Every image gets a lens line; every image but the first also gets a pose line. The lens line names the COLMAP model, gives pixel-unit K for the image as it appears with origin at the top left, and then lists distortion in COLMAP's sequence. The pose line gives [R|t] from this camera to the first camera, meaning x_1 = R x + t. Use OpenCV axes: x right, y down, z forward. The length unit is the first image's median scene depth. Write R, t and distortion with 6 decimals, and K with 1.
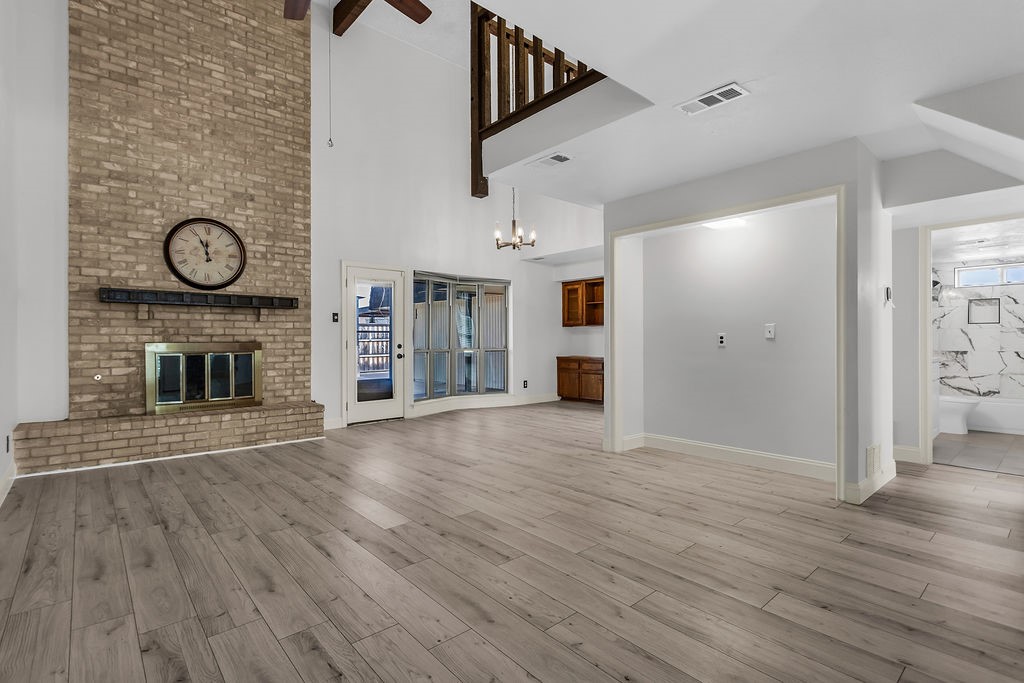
lens RADIAL K [[484.1, 0, 509.7], [0, 484.1, 341.1], [0, 0, 1]] dist [-0.000044, 0.000316]
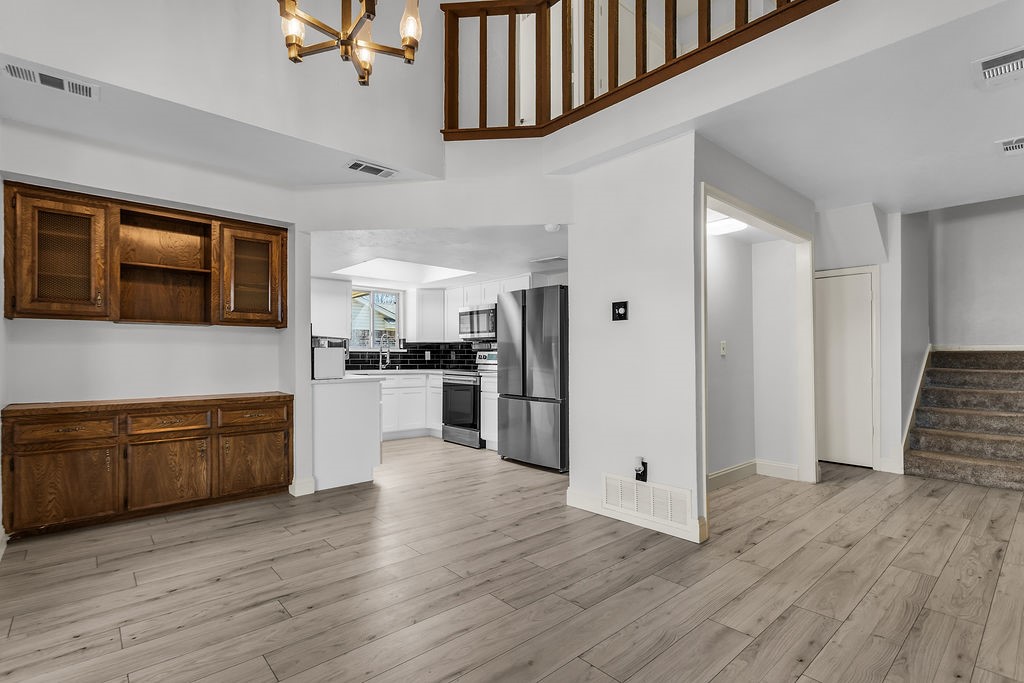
lens RADIAL K [[484.1, 0, 514.8], [0, 484.1, 355.9], [0, 0, 1]] dist [-0.000044, 0.000316]
pose [[-0.003551, 0.003915, 0.999986, -0.433289], [0.004281, 0.999983, -0.003900, -0.002295], [-0.999985, 0.004267, -0.003568, 1.332144]]
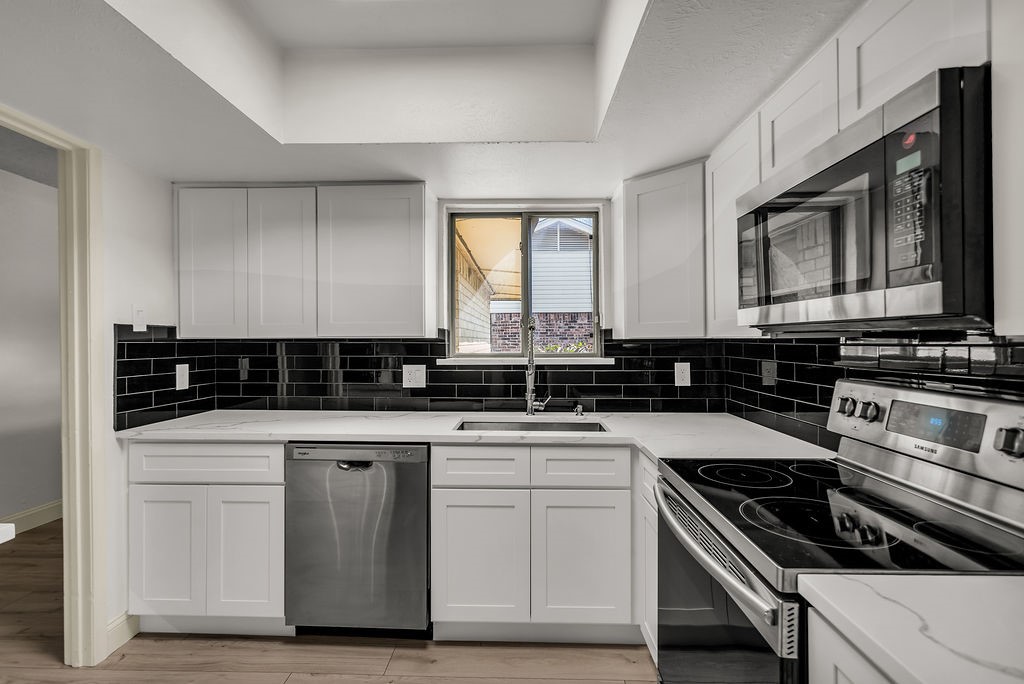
lens RADIAL K [[484.1, 0, 506.7], [0, 484.1, 339.6], [0, 0, 1]] dist [-0.000044, 0.000316]
pose [[0.685533, 0.000063, 0.728041, 0.669168], [0.008354, 0.999933, -0.007953, -0.050579], [-0.727993, 0.011534, 0.685487, 1.376726]]
